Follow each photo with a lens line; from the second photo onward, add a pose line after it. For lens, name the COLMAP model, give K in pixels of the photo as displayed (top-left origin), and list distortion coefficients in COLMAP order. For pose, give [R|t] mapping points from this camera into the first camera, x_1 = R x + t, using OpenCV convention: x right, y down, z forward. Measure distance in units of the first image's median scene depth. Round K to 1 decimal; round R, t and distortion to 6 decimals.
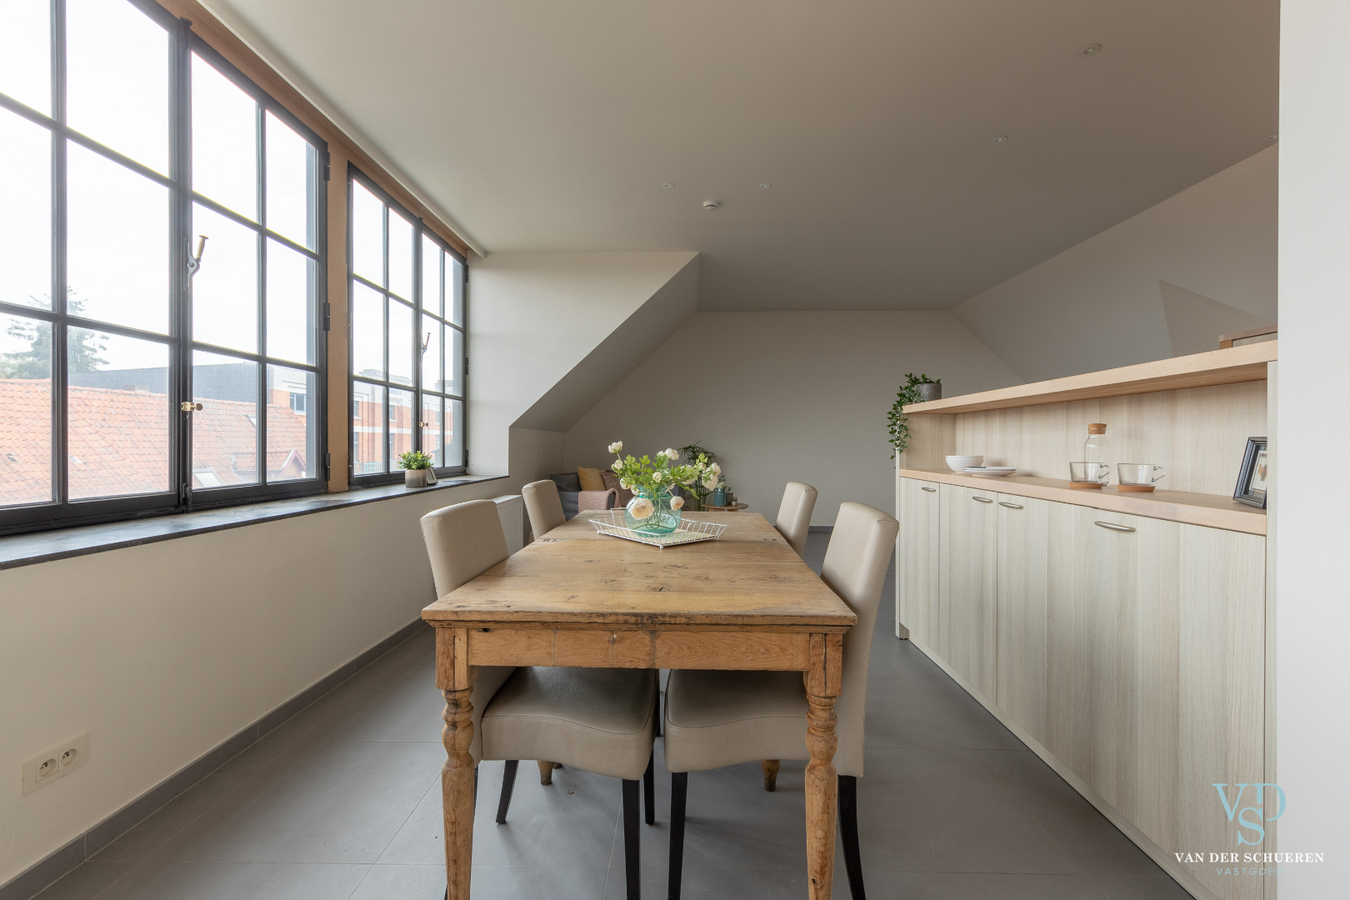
lens RADIAL K [[584.3, 0, 676.5], [0, 584.3, 444.0], [0, 0, 1]] dist [0.002015, 0.000177]
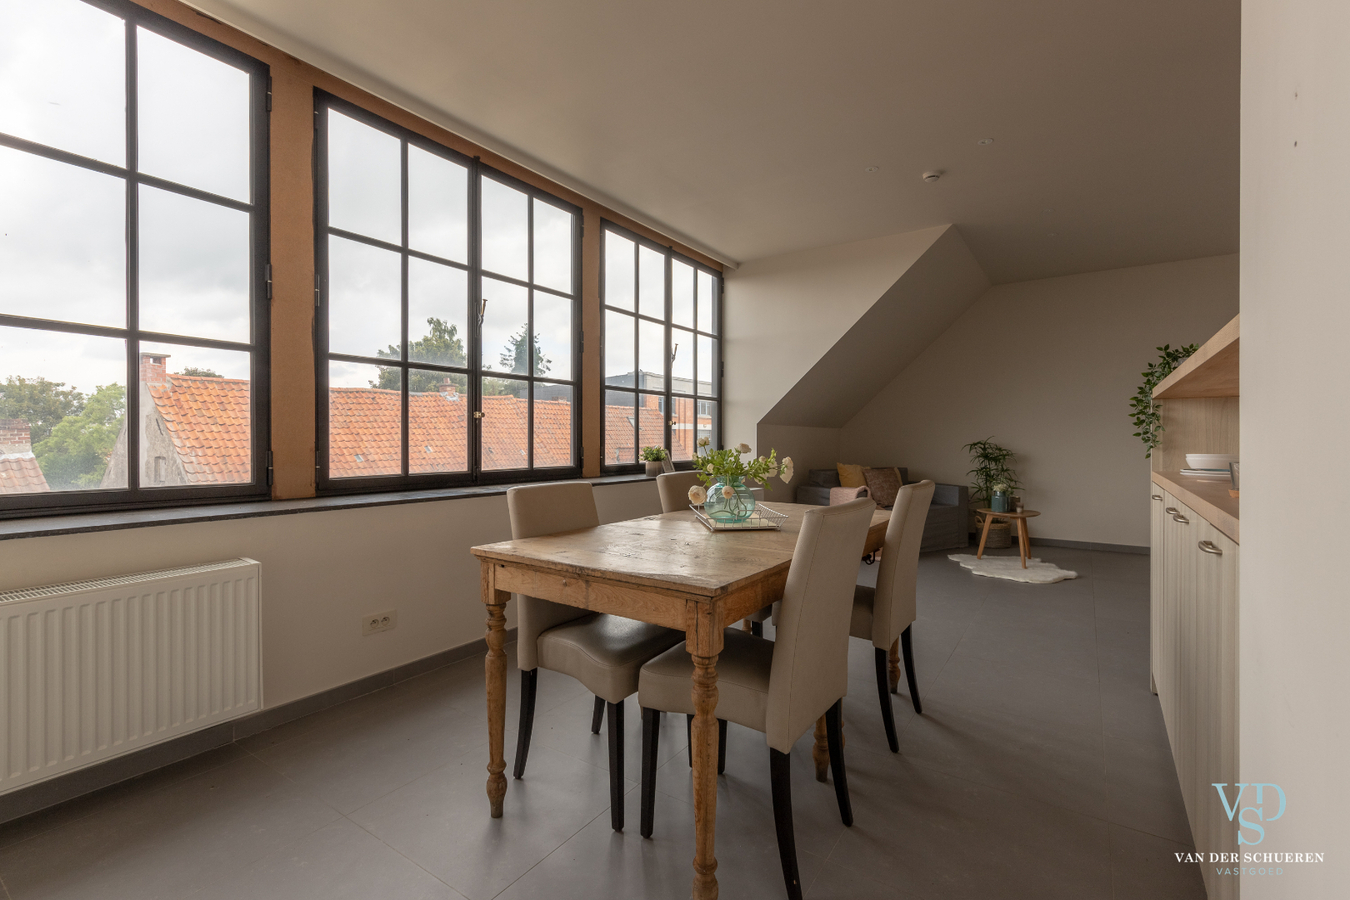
lens RADIAL K [[605.3, 0, 671.1], [0, 605.3, 439.4], [0, 0, 1]] dist [0.002382, 0.000089]
pose [[0.832792, -0.002501, -0.553580, 0.300650], [0.001530, 0.999996, -0.002215, 0.002104], [0.553584, 0.000998, 0.832793, -0.009305]]
